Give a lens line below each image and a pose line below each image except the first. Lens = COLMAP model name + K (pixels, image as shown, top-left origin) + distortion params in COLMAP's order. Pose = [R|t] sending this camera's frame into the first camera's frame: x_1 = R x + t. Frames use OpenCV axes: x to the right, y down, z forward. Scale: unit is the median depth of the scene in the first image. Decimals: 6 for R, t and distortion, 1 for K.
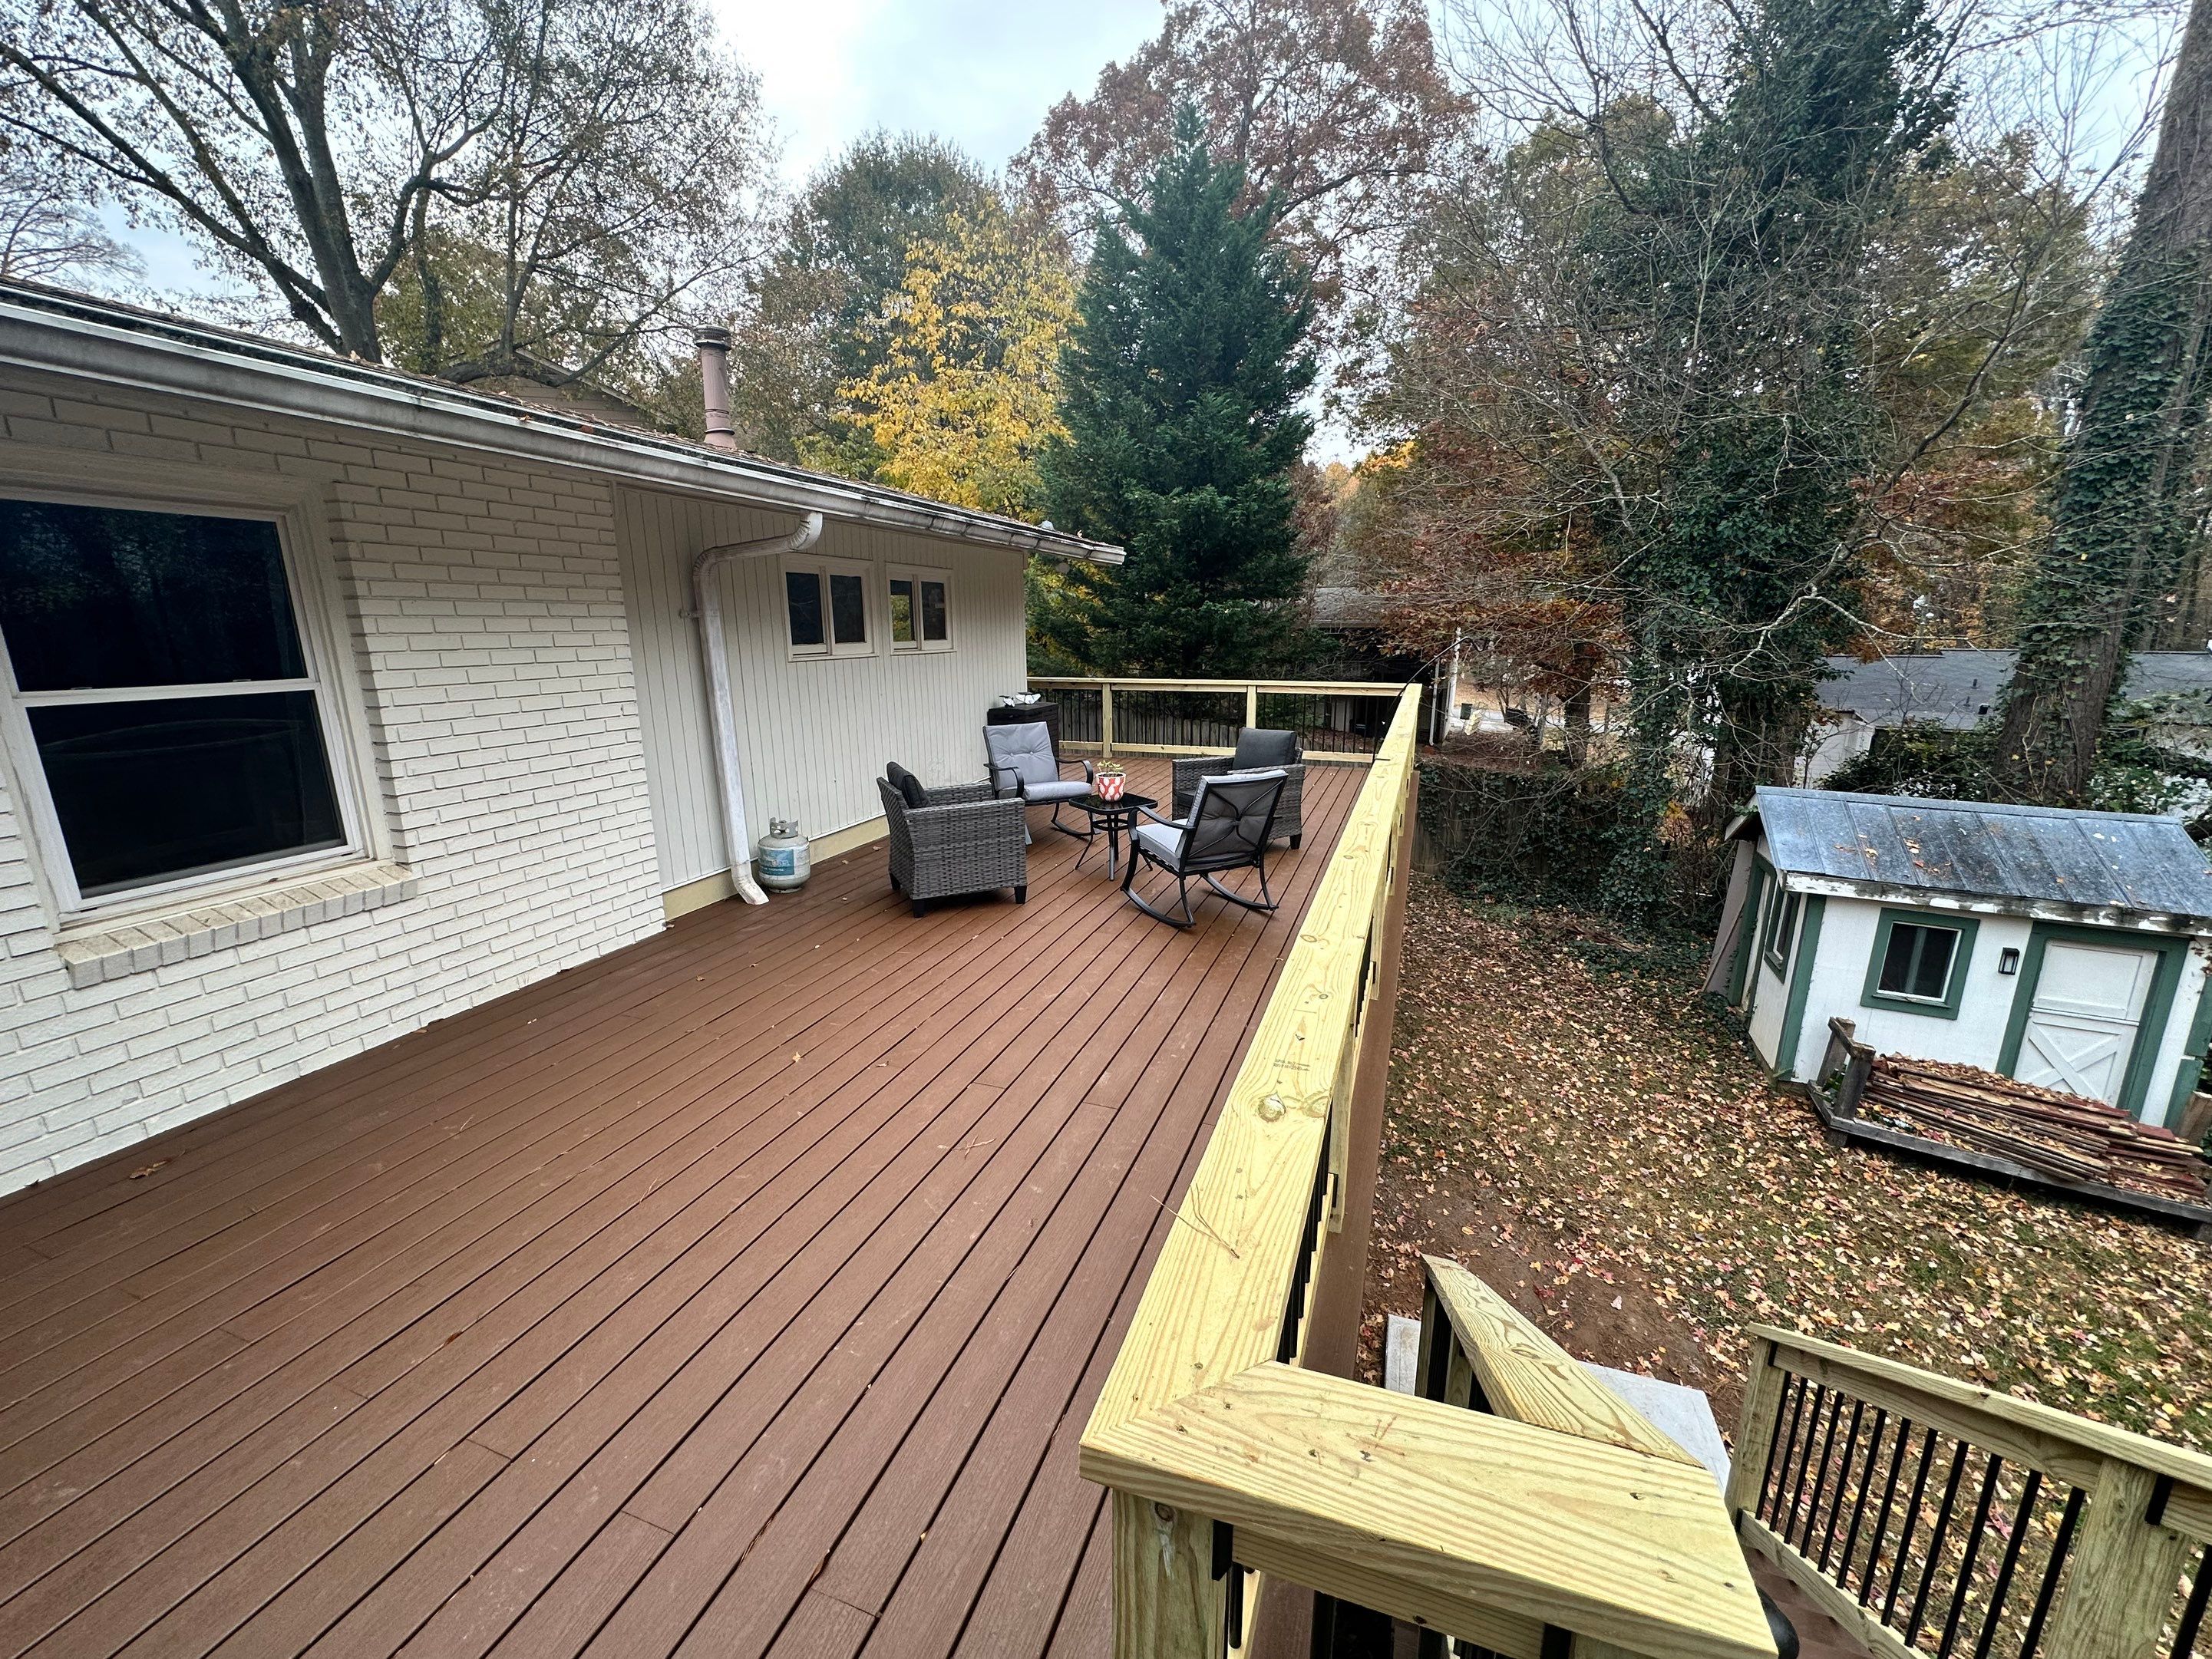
lens RADIAL K [[877.1, 0, 1114.6], [0, 877.1, 824.2], [0, 0, 1]] dist [-0.000219, -0.000608]
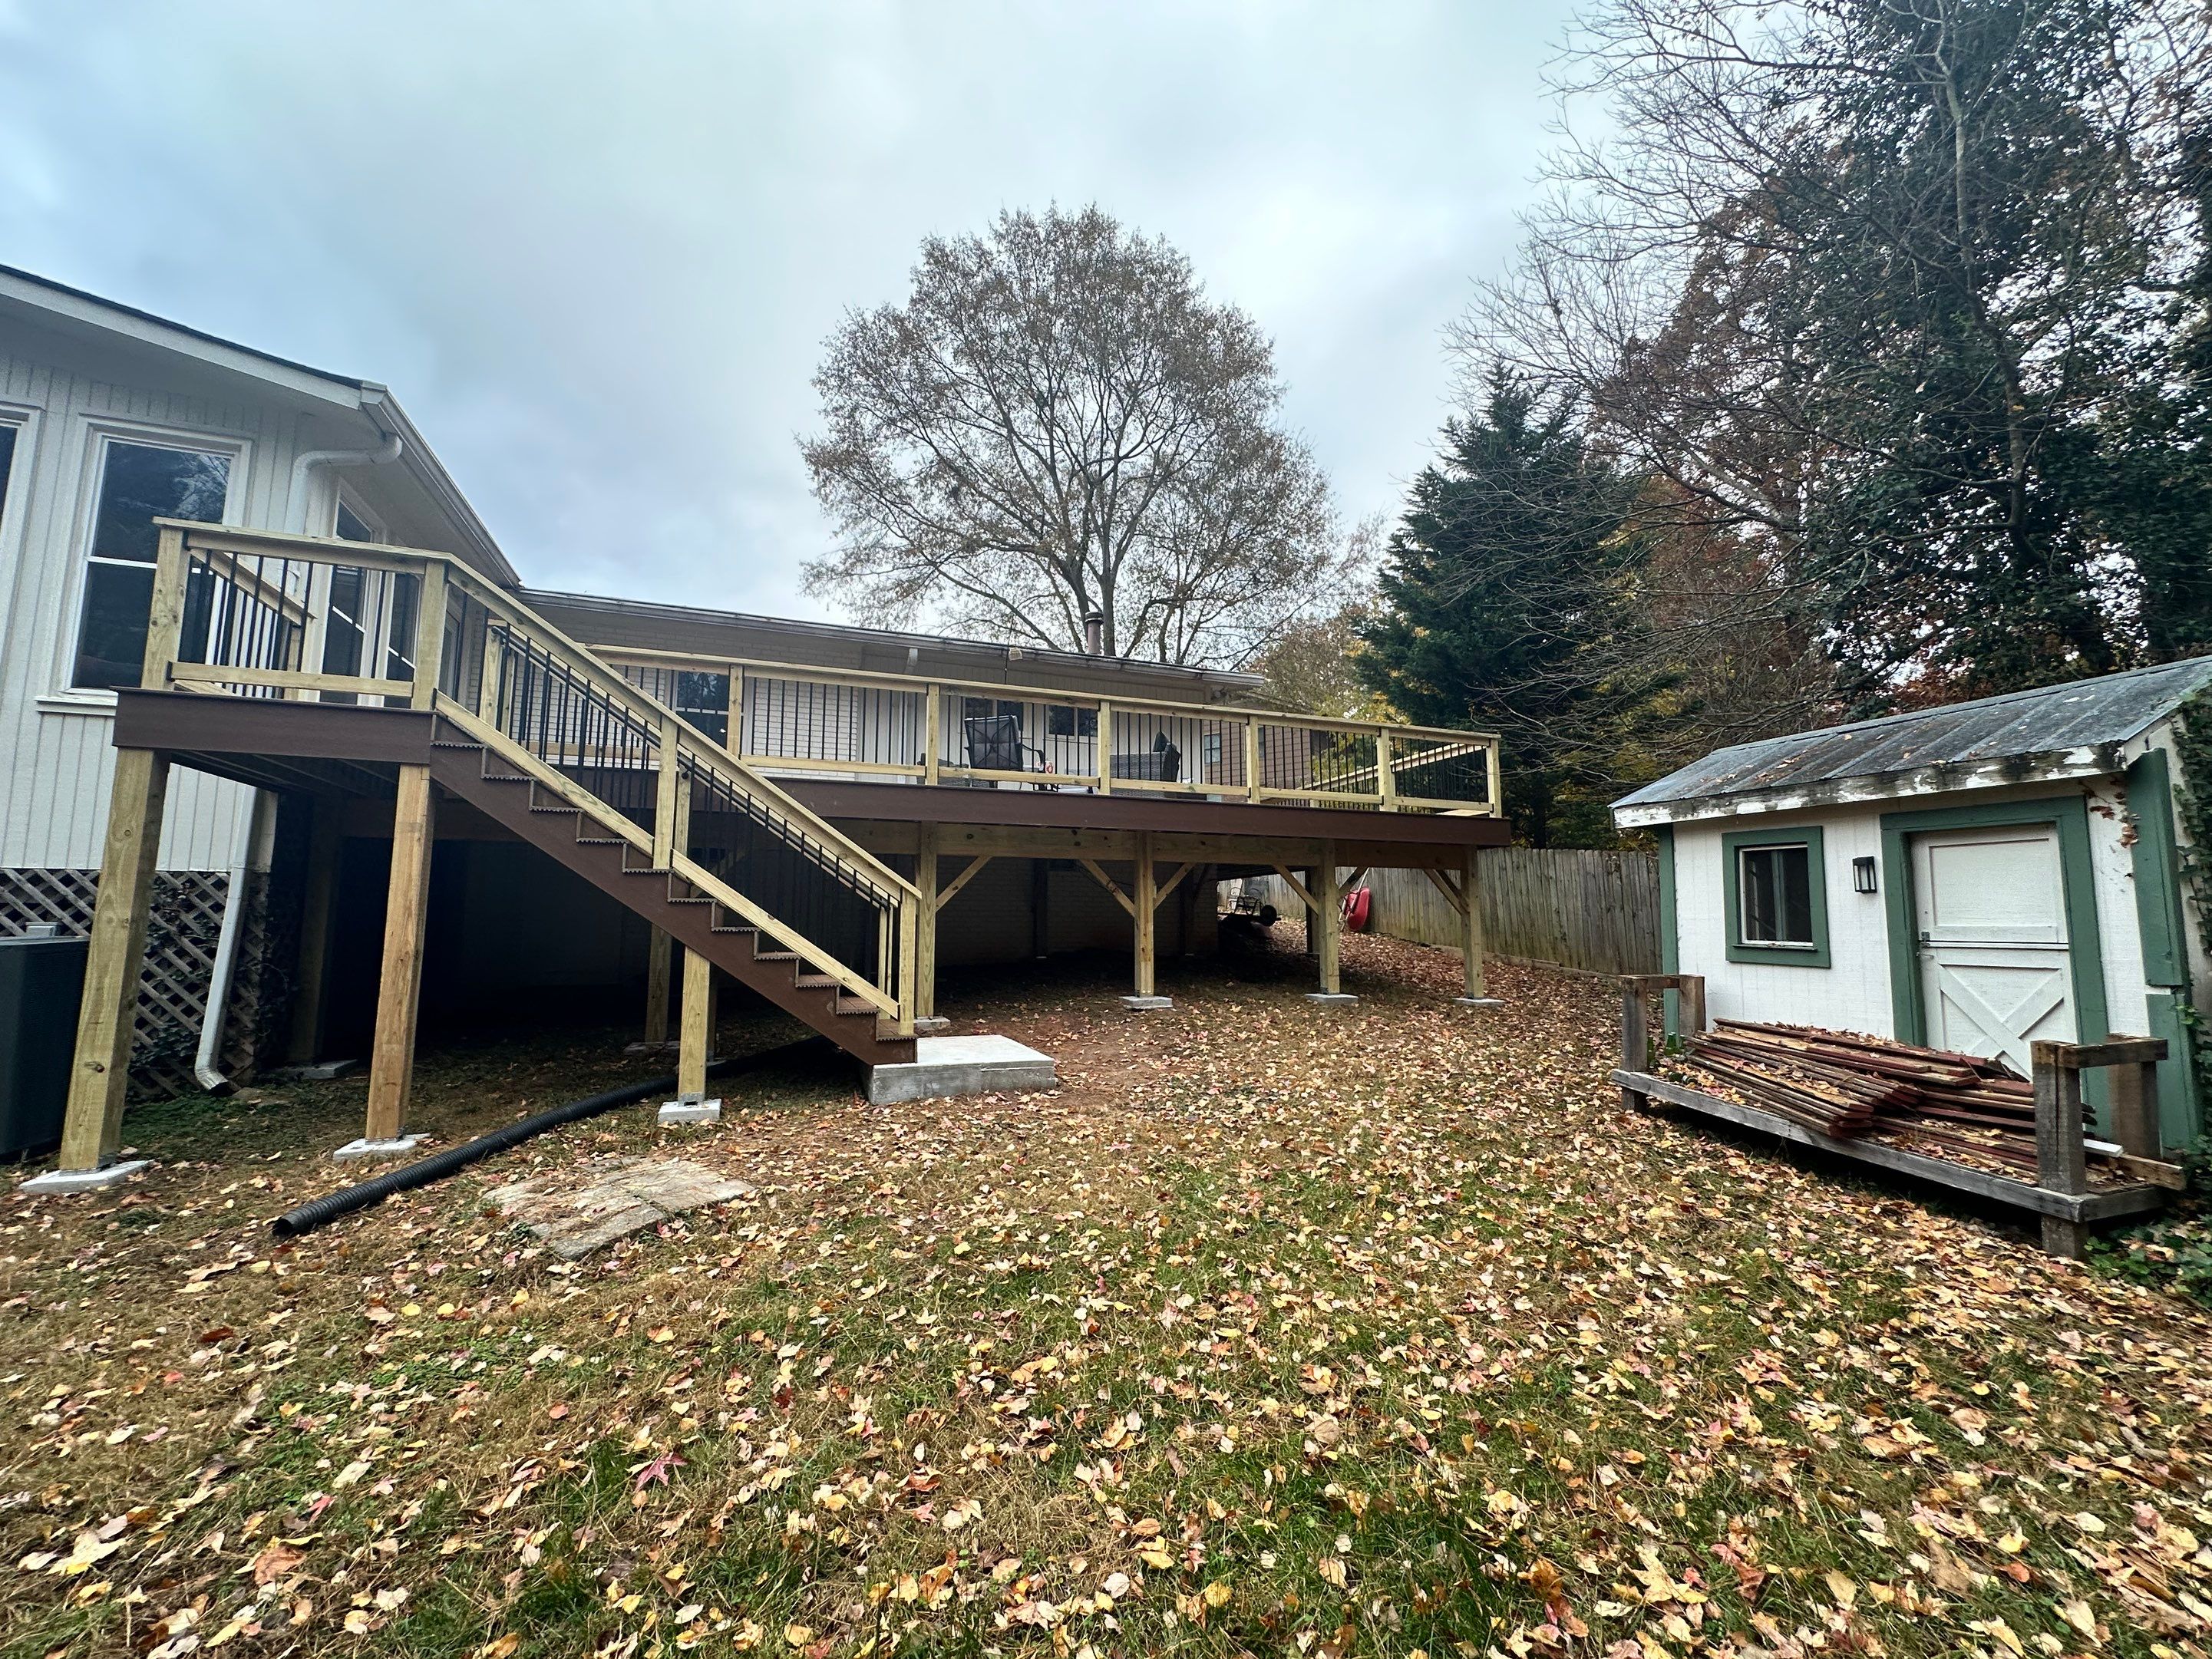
lens RADIAL K [[877.1, 0, 1094.4], [0, 877.1, 823.9], [0, 0, 1]] dist [-0.000219, -0.000608]
pose [[0.645722, -0.084818, -0.758848, 1.175463], [-0.177156, 0.950053, -0.256936, 0.423115], [0.742738, 0.300343, 0.598443, 0.068075]]
